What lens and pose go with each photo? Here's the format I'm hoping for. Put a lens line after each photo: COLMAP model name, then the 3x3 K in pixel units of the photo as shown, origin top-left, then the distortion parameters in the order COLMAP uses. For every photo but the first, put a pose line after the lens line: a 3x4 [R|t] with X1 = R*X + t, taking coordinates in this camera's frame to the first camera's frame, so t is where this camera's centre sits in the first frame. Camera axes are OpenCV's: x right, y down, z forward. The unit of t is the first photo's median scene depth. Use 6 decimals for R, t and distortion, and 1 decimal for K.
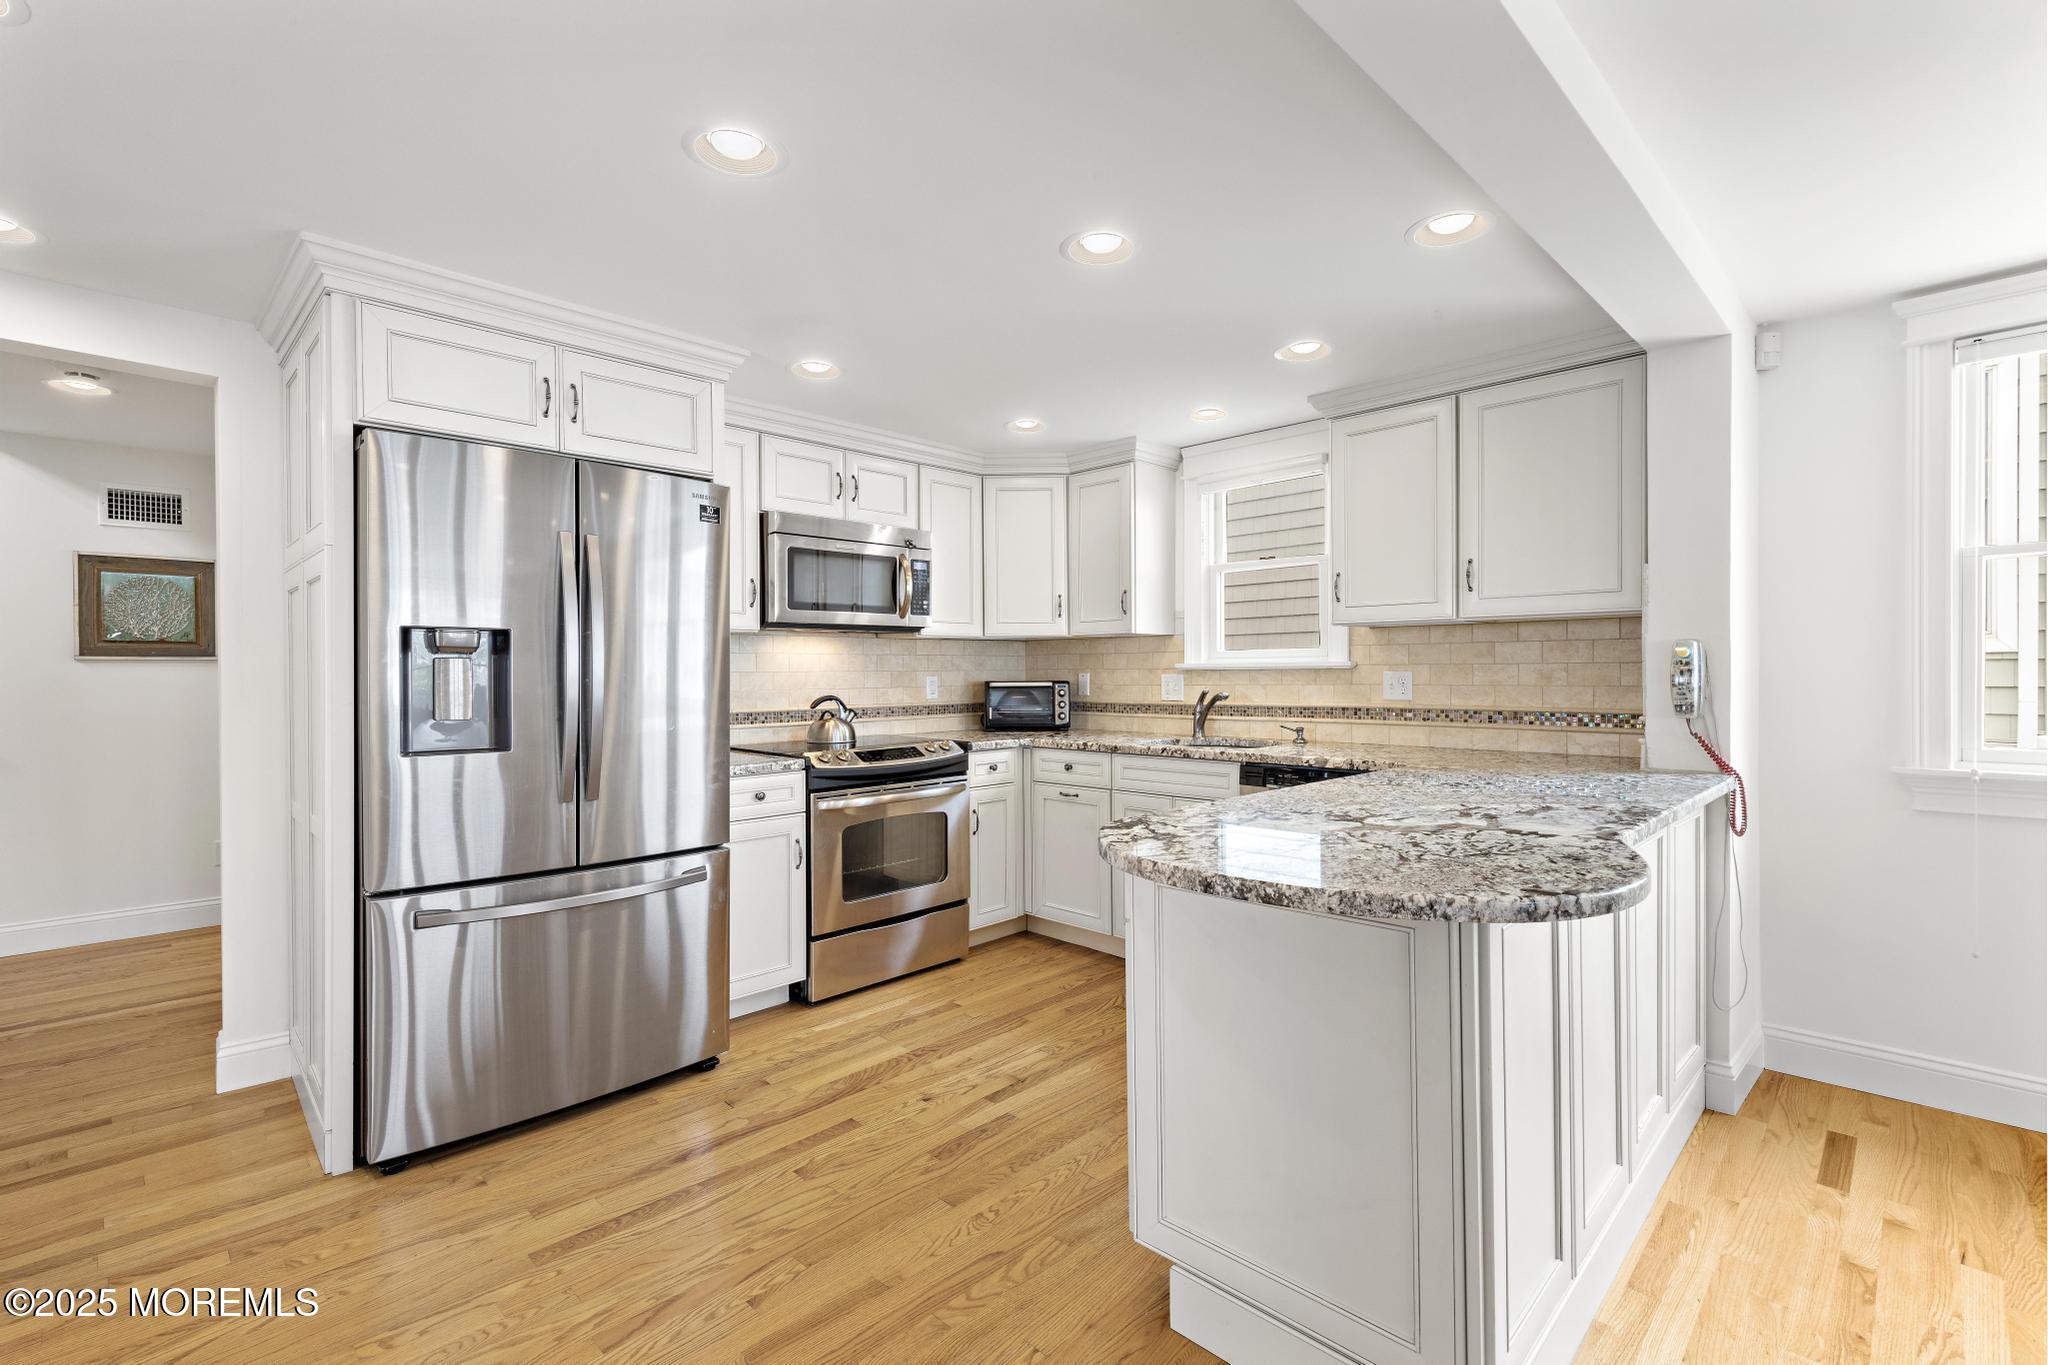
lens RADIAL K [[915.7, 0, 1024.0], [0, 915.7, 682.5], [0, 0, 1]] dist [-0.000301, -0.000272]
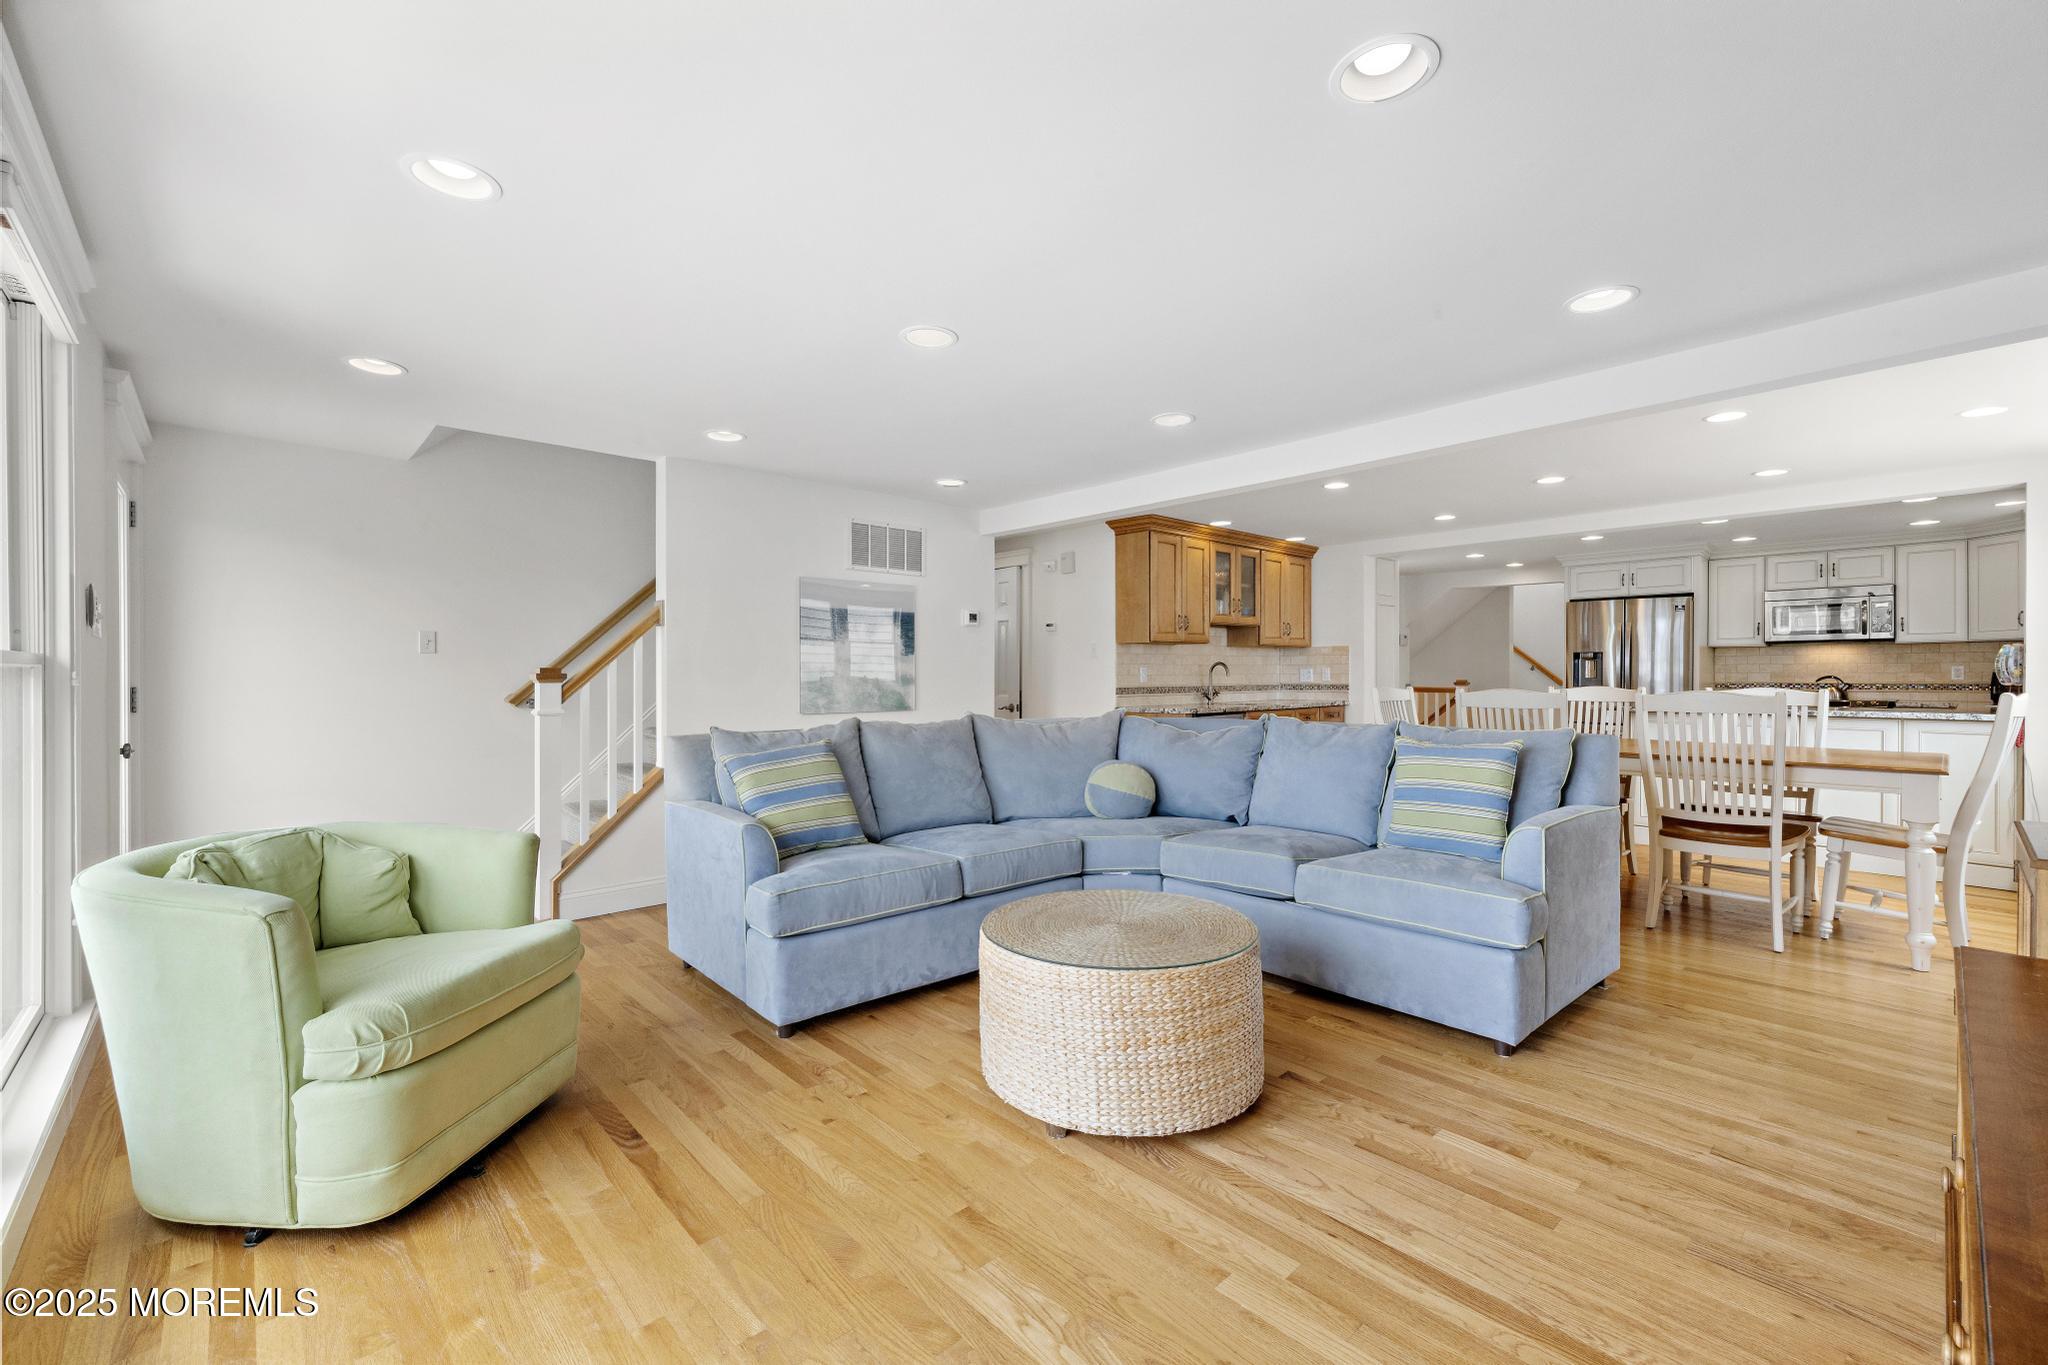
lens RADIAL K [[834.8, 0, 1024.0], [0, 834.8, 682.5], [0, 0, 1]] dist [0.000611, 0.000262]
pose [[-0.032670, 0.018540, -0.999294, 1.742763], [-0.008802, 0.999784, 0.018836, 0.011660], [0.999427, 0.009412, -0.032499, -0.711398]]
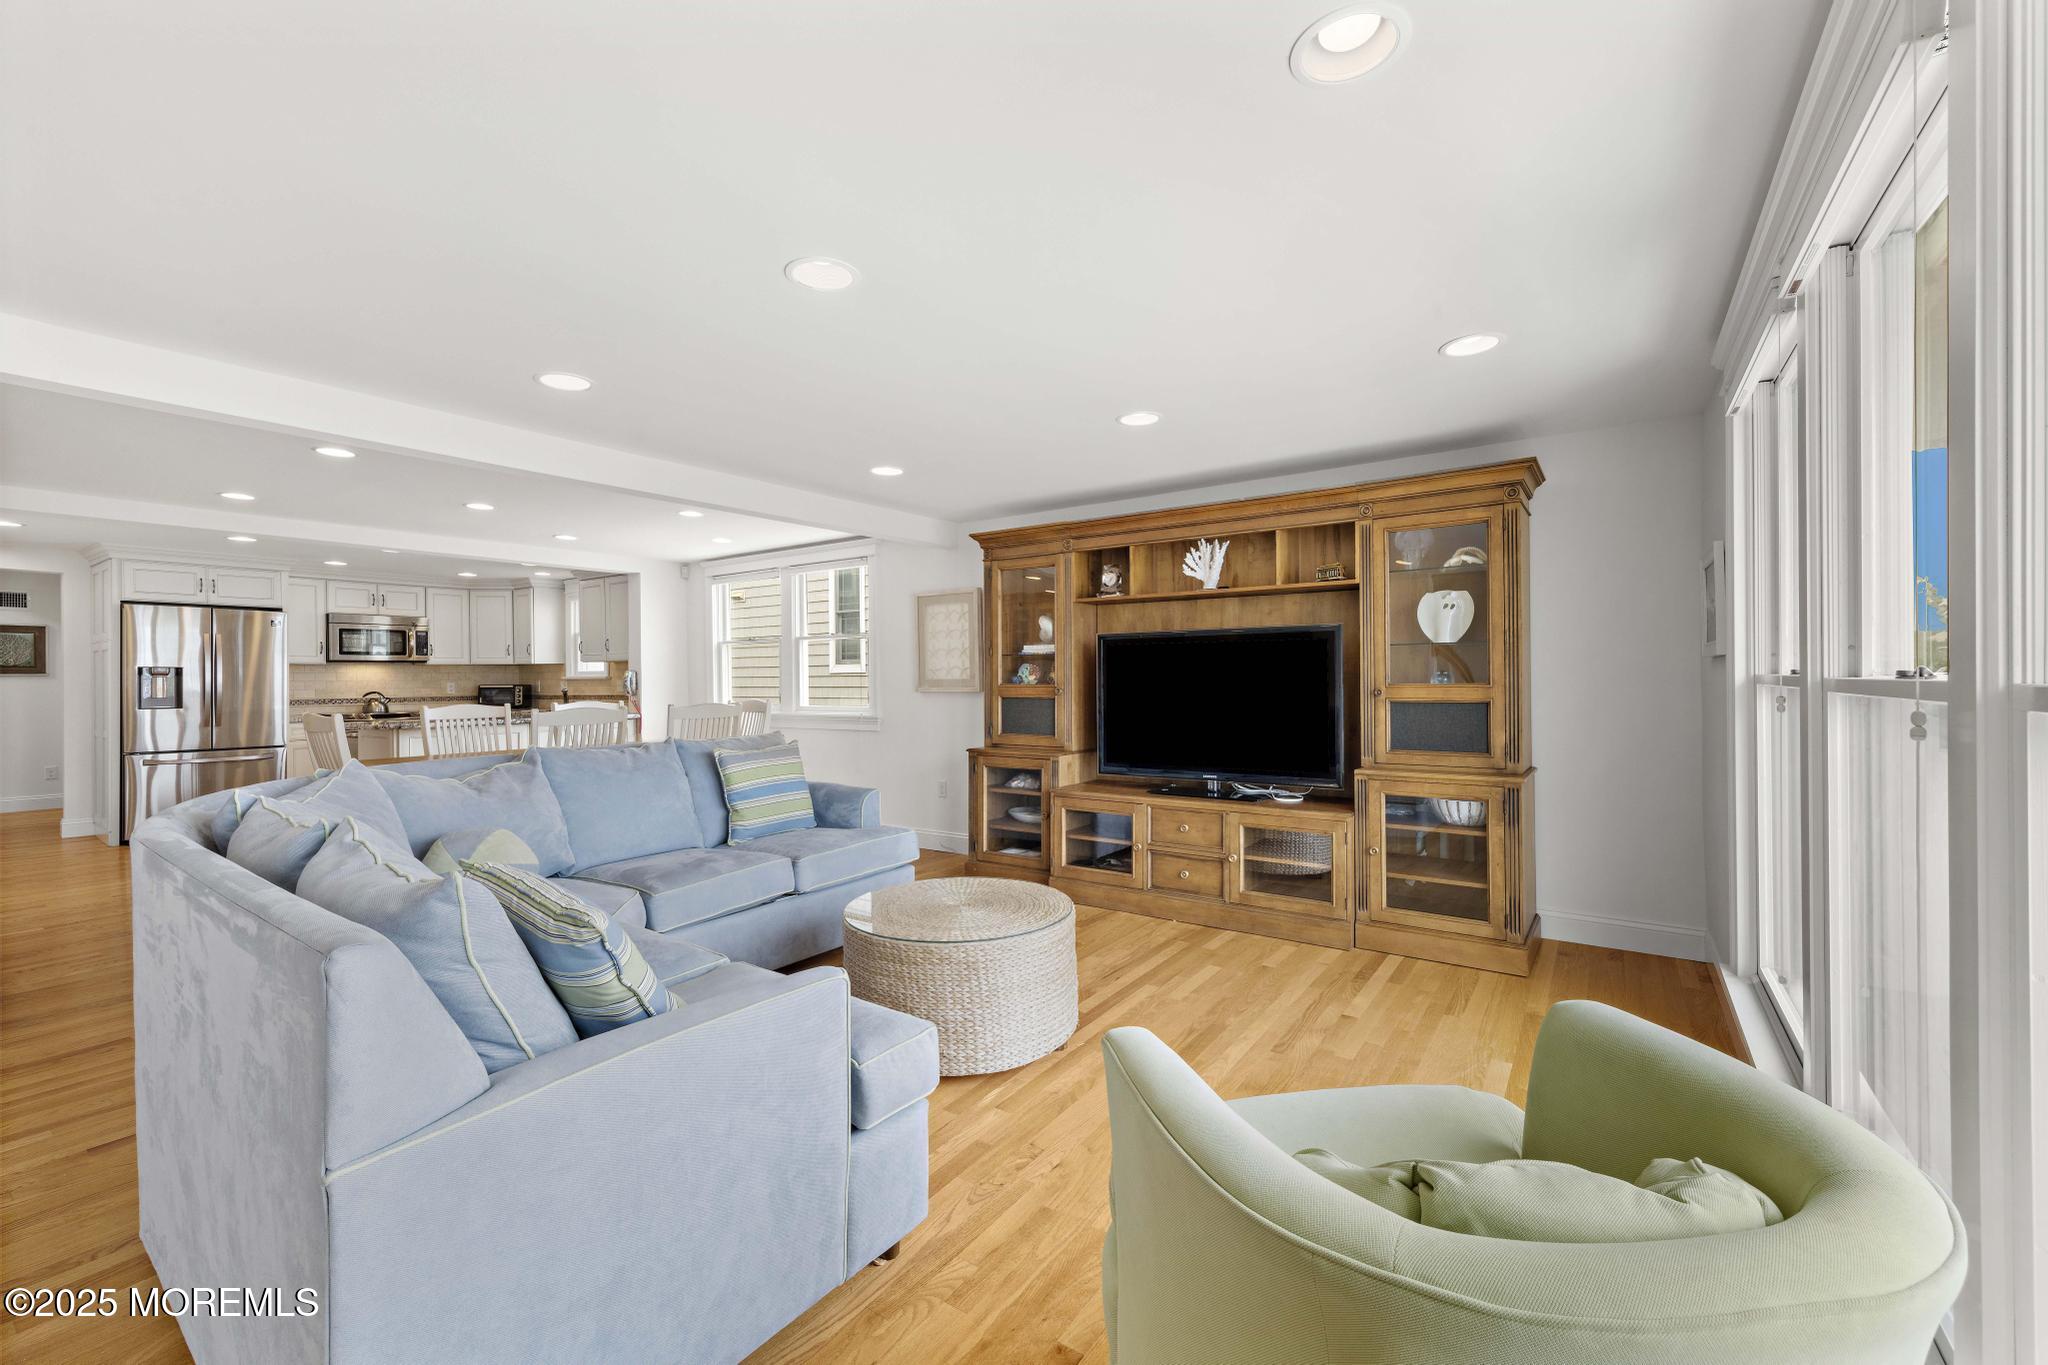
lens RADIAL K [[834.8, 0, 1024.0], [0, 834.8, 682.5], [0, 0, 1]] dist [0.000611, 0.000262]
pose [[0.984702, -0.001618, 0.174238, 1.069600], [0.002328, 0.999990, -0.003872, 0.004787], [-0.174229, 0.004218, 0.984696, -1.387521]]
